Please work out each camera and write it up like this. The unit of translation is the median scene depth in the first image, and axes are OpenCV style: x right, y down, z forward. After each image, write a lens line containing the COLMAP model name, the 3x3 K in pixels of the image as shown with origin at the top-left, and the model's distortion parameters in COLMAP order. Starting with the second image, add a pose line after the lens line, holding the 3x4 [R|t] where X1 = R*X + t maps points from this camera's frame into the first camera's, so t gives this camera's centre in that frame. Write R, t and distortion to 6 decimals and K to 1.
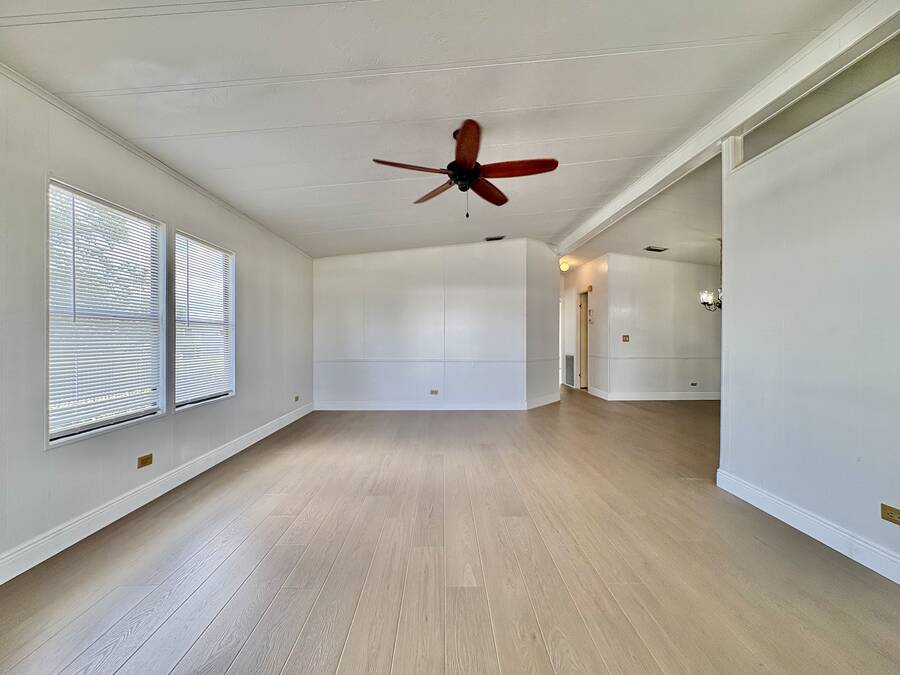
lens RADIAL K [[362.6, 0, 450.0], [0, 362.6, 337.5], [0, 0, 1]] dist [0.000969, -0.000072]
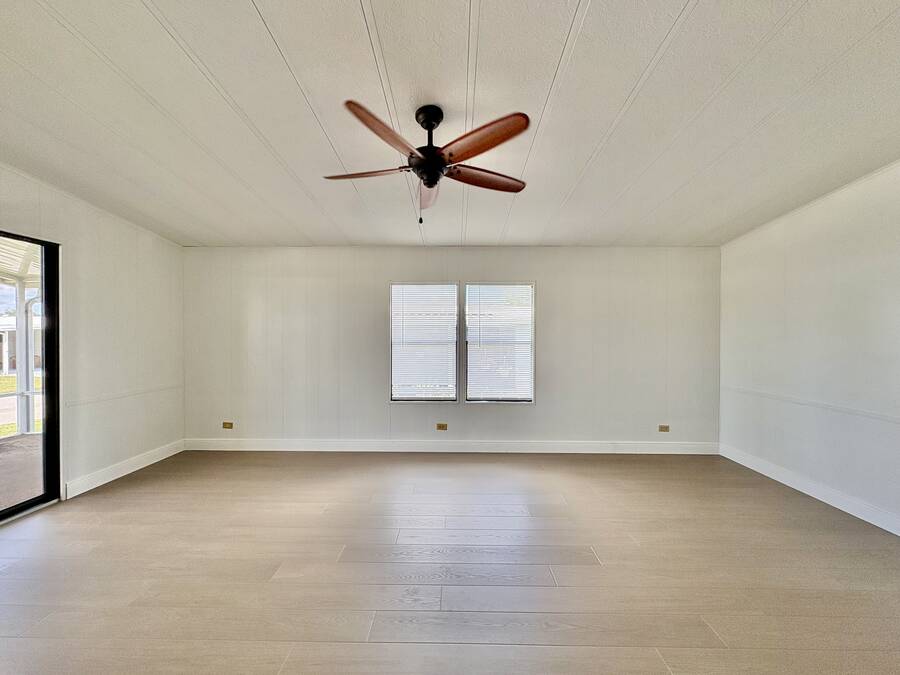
lens RADIAL K [[362.6, 0, 450.0], [0, 362.6, 337.5], [0, 0, 1]] dist [0.000969, -0.000072]
pose [[-0.042839, 0.006243, -0.999063, 0.807338], [-0.000631, 0.999980, 0.006275, -0.082110], [0.999082, 0.000899, -0.042834, 1.085695]]
